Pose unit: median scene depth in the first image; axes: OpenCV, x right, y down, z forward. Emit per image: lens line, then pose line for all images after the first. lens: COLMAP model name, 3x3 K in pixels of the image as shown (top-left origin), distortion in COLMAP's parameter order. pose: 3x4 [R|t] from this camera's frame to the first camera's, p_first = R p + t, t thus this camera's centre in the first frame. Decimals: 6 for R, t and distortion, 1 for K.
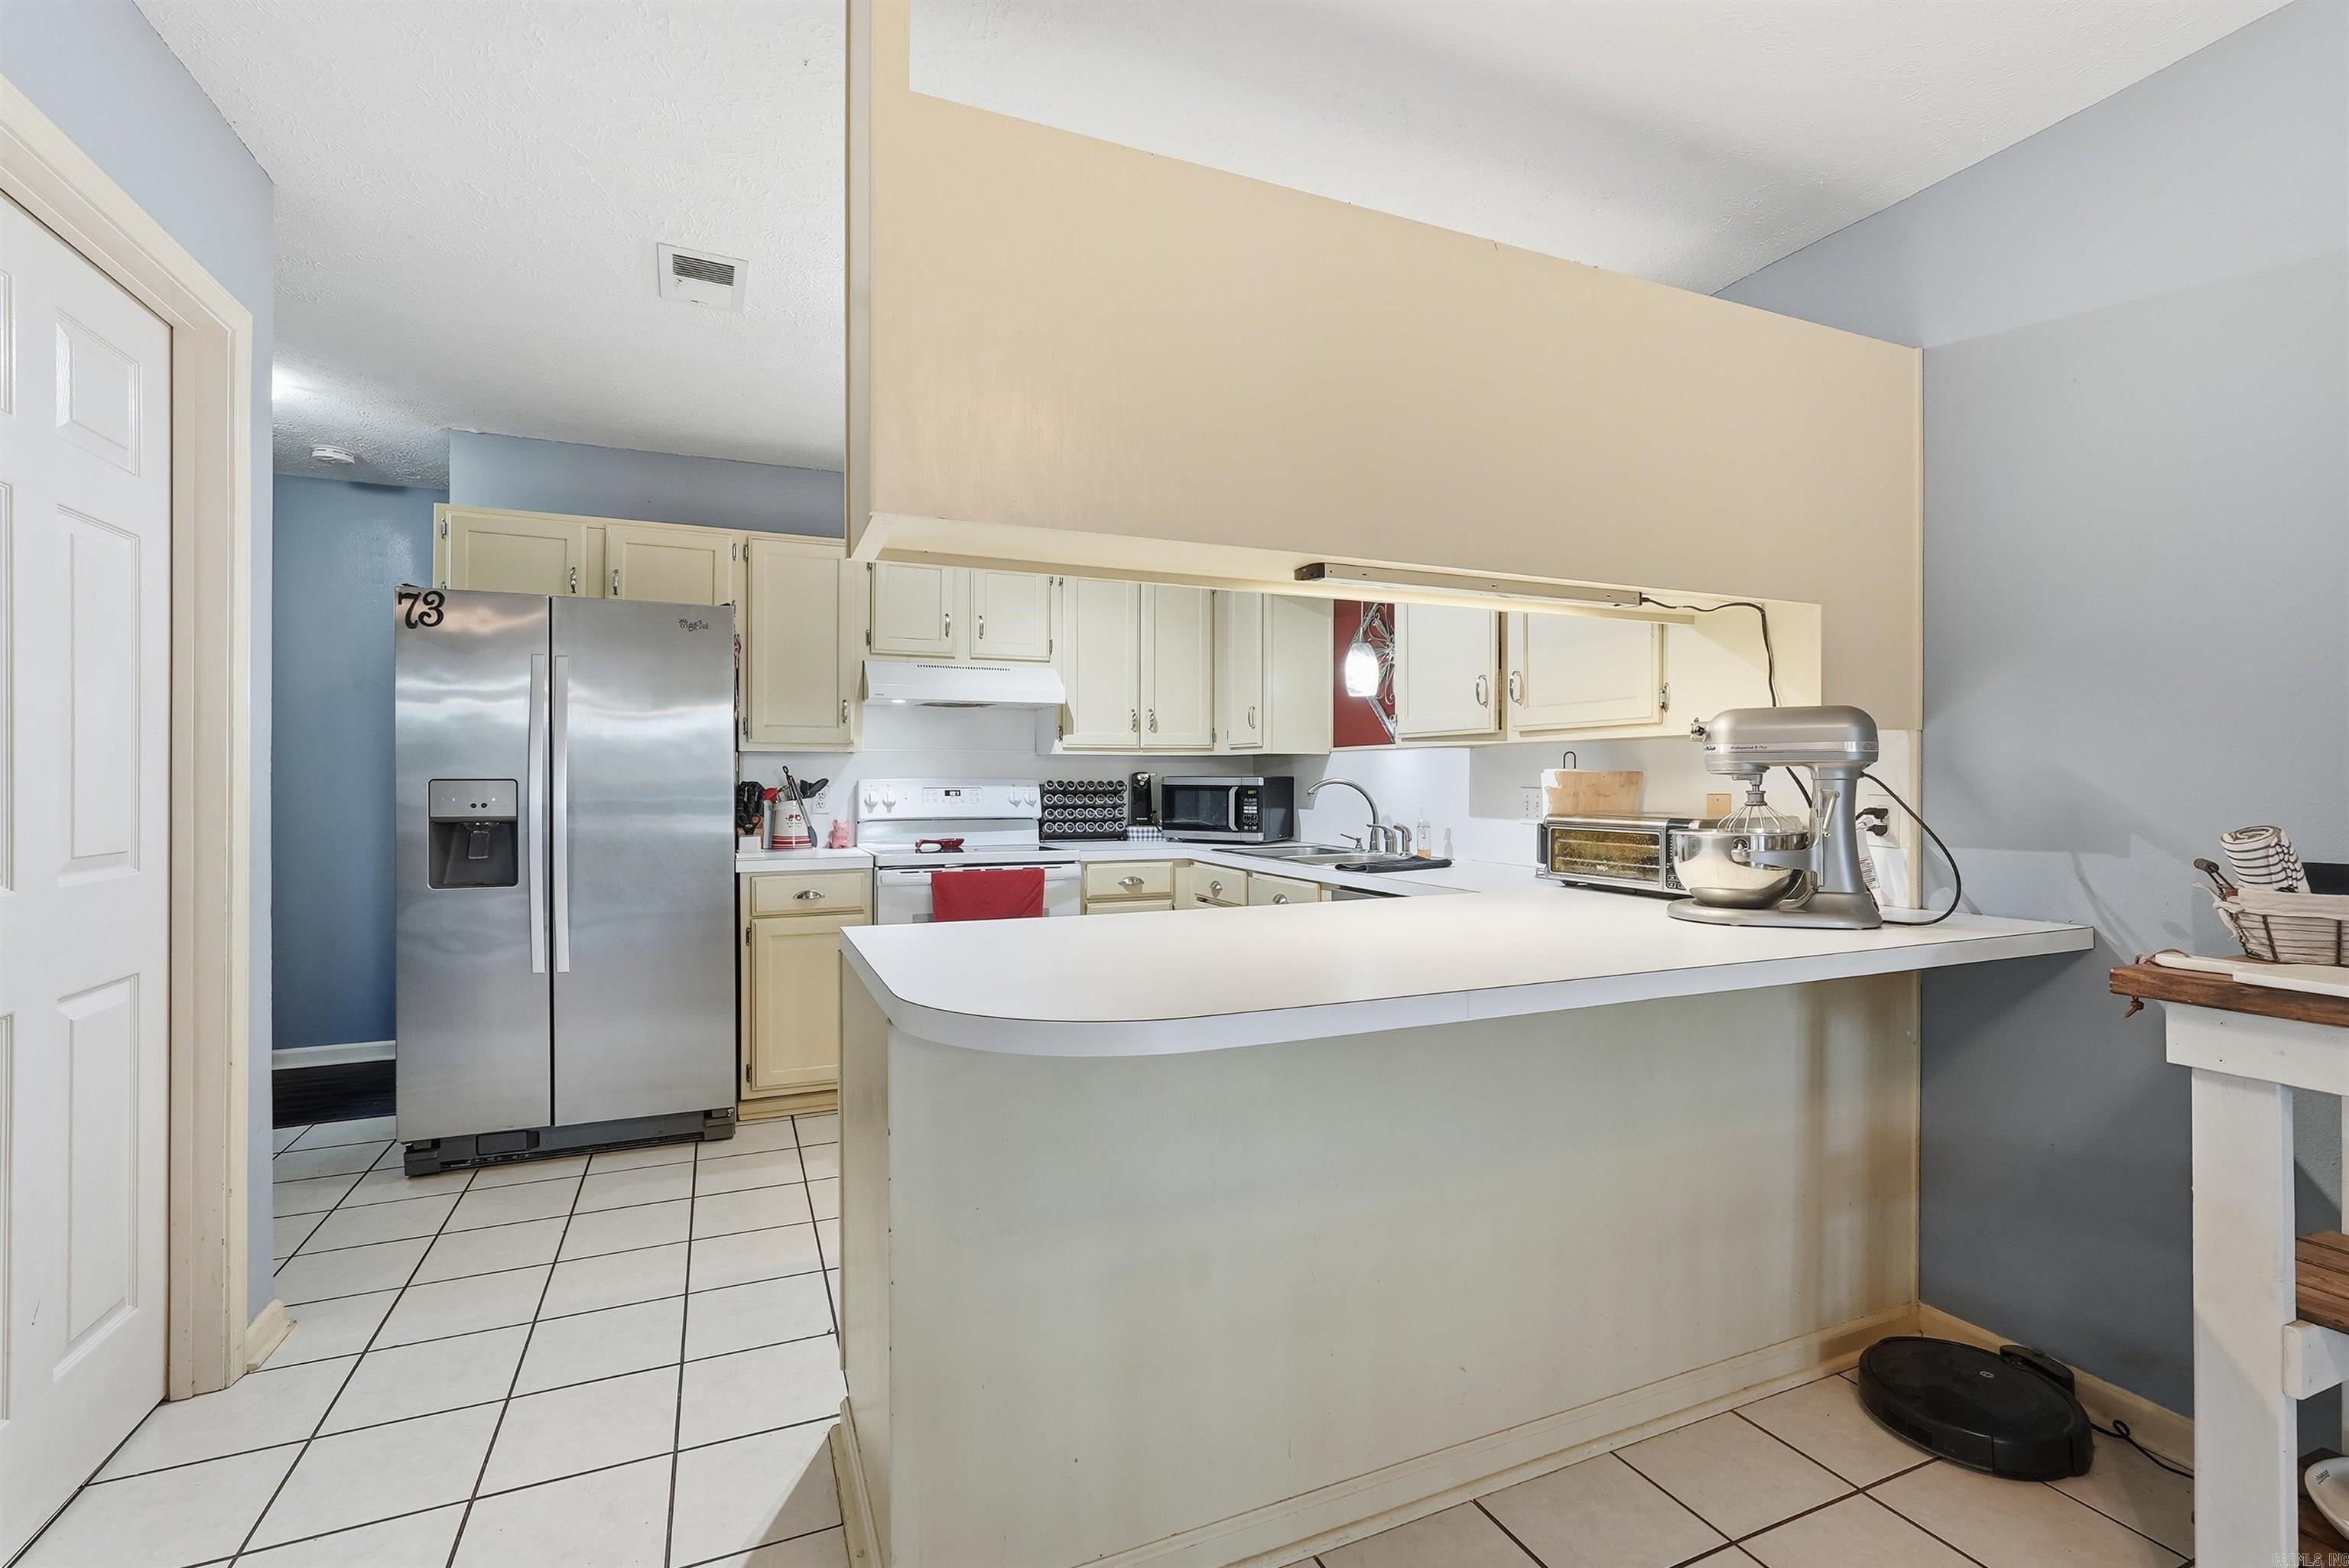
lens RADIAL K [[1049.1, 0, 1170.9], [0, 1049.1, 779.5], [0, 0, 1]] dist [-0.016738, 0.007103]
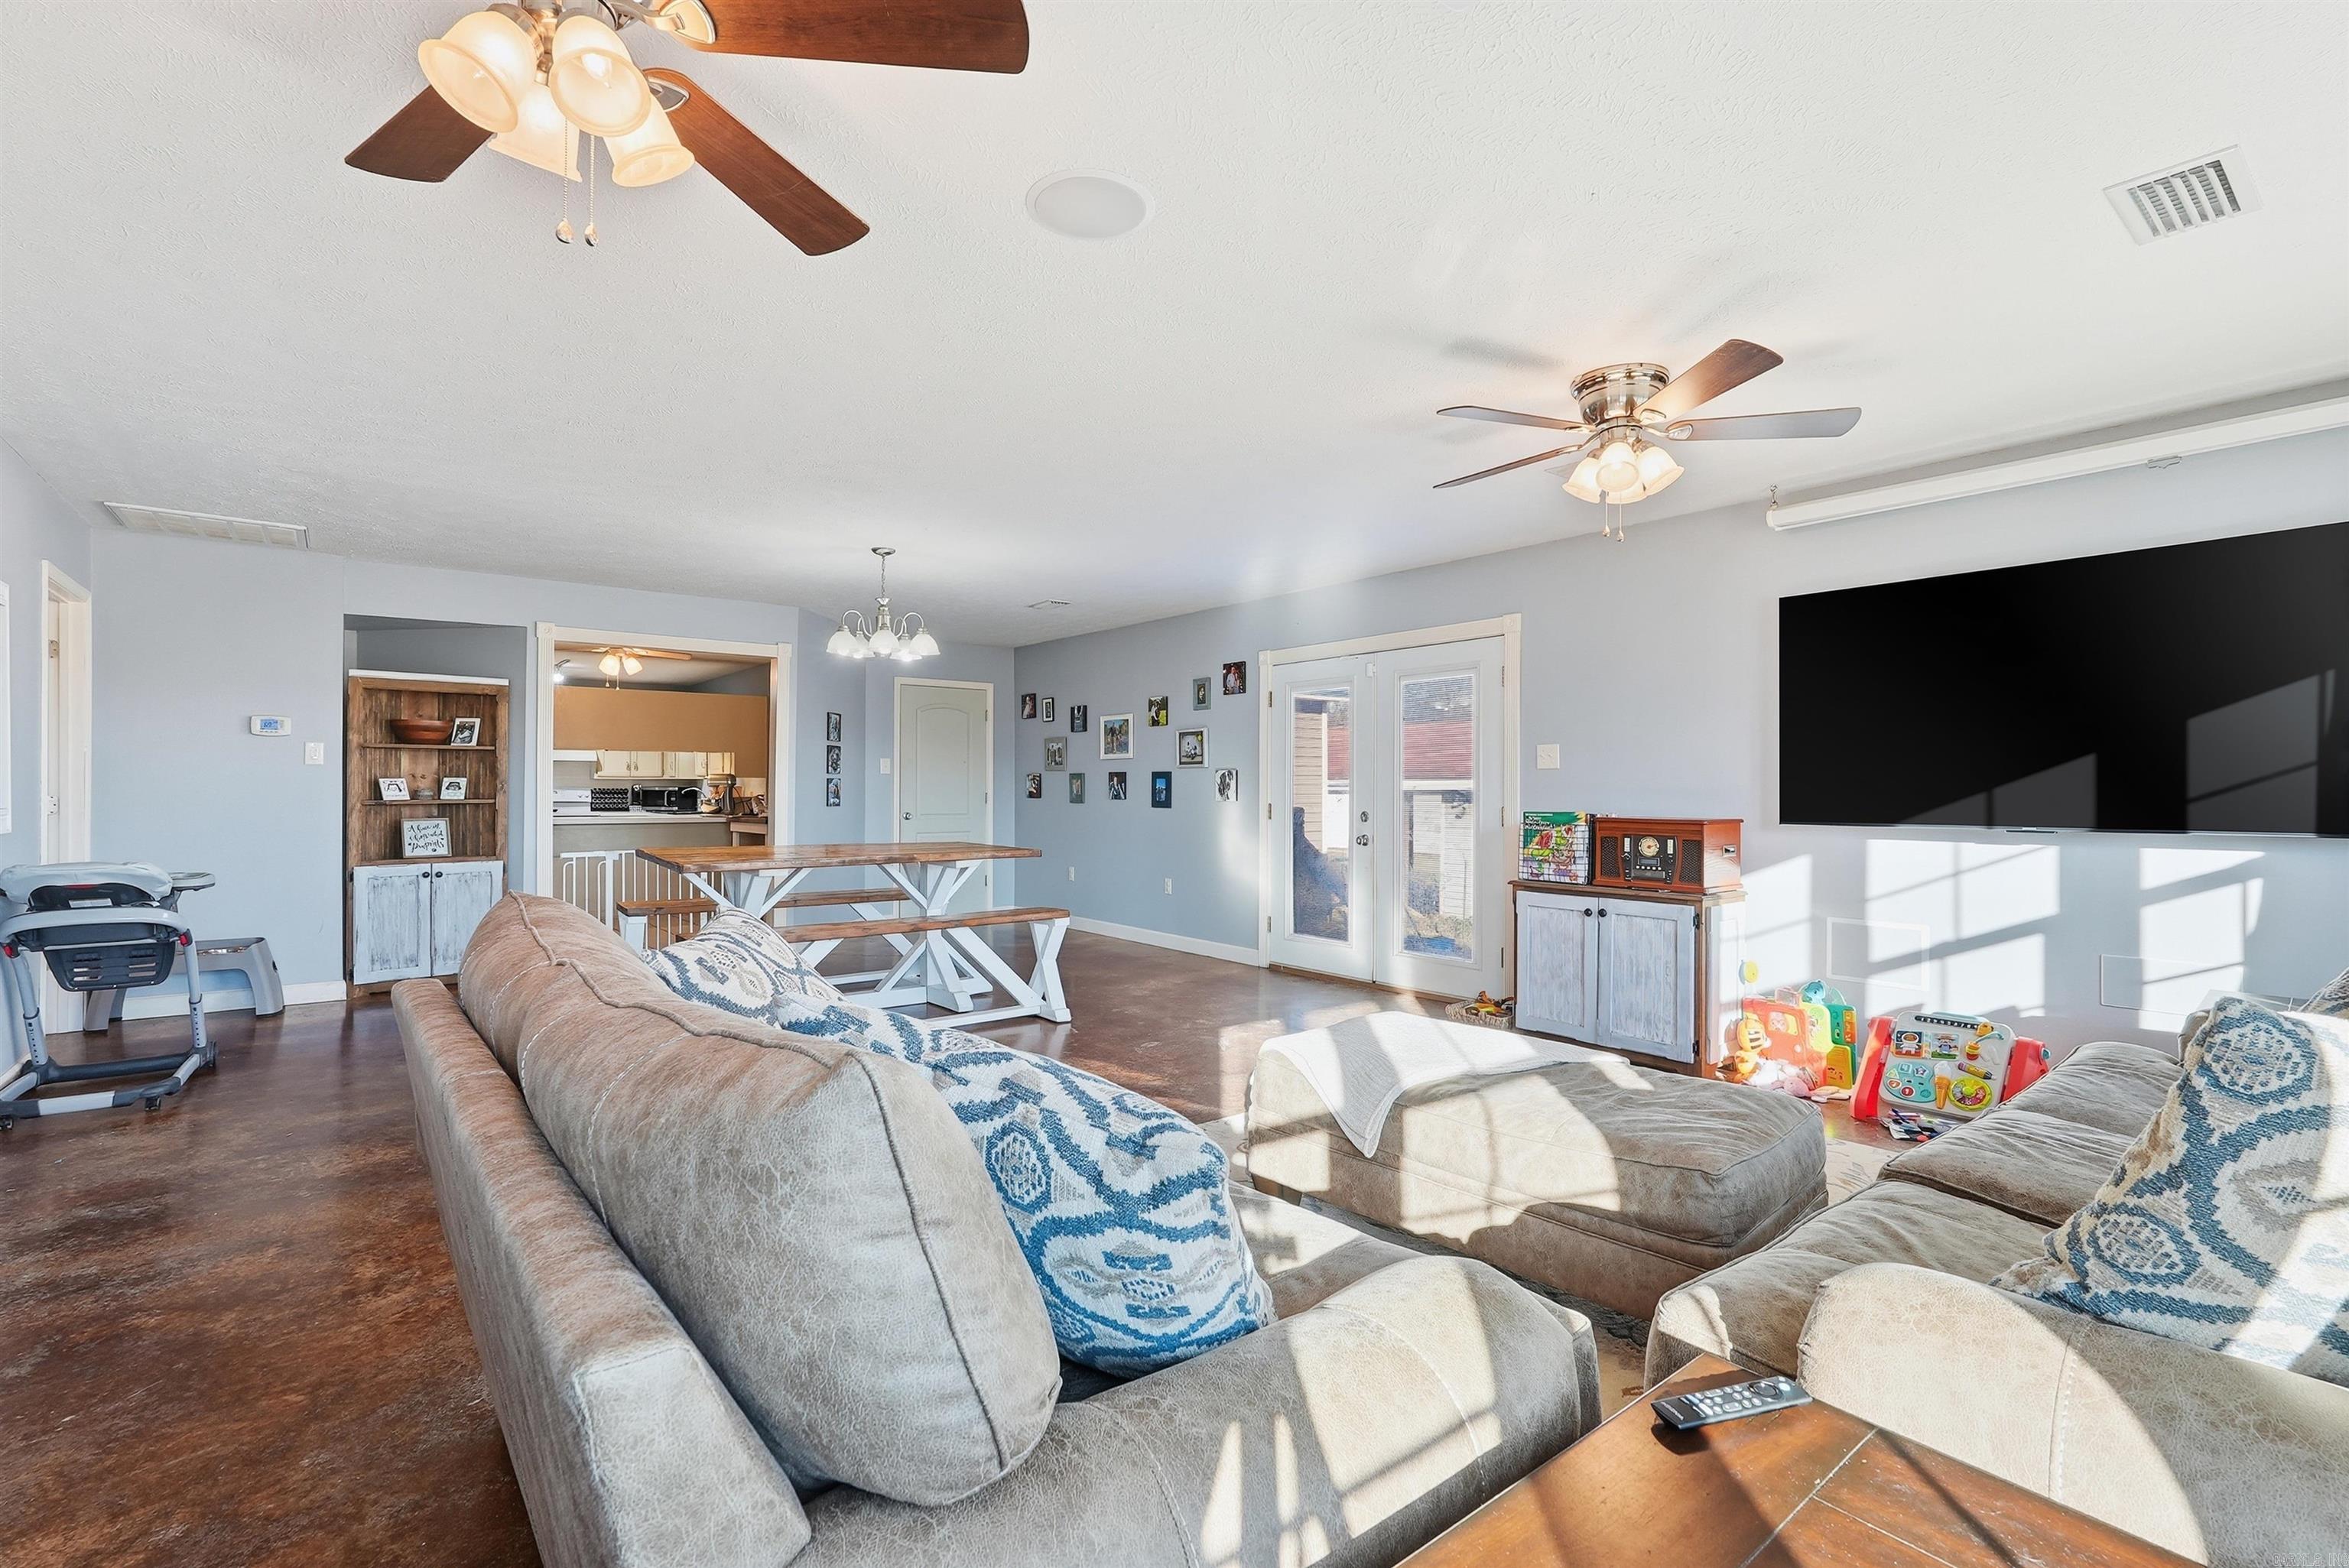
lens RADIAL K [[1049.1, 0, 1173.5], [0, 1049.1, 794.8], [0, 0, 1]] dist [-0.016738, 0.007103]
pose [[0.961076, 0.002094, 0.276276, 0.584714], [-0.001118, 0.999993, -0.003691, 0.026294], [-0.276282, 0.003238, 0.961071, -2.039992]]
